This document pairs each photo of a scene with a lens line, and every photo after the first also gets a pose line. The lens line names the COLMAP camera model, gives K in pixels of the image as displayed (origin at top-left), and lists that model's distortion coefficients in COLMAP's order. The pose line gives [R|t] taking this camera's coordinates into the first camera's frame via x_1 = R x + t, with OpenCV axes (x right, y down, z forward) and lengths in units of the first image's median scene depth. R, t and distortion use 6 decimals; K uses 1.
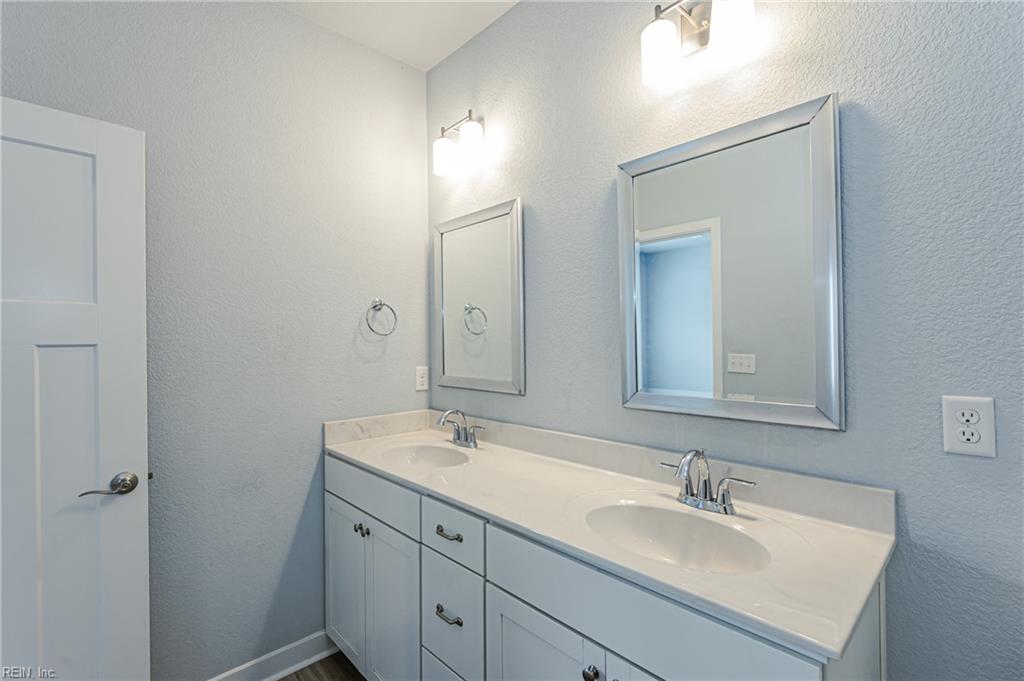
lens RADIAL K [[439.0, 0, 515.6], [0, 439.0, 350.4], [0, 0, 1]] dist [0.003876, 0.000151]
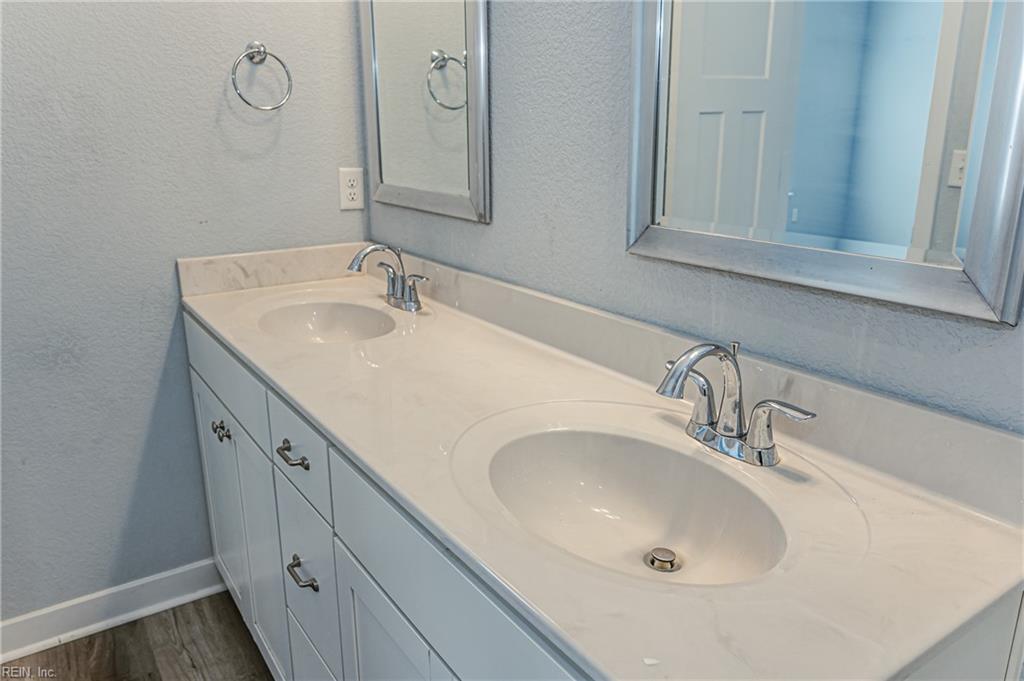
lens RADIAL K [[713.8, 0, 516.9], [0, 713.8, 332.9], [0, 0, 1]] dist [0.001449, 0.004267]
pose [[0.985369, 0.050264, -0.162856, 0.206243], [-0.005757, 0.964794, 0.262943, -0.001499], [0.170339, -0.258158, 0.950967, 0.114177]]
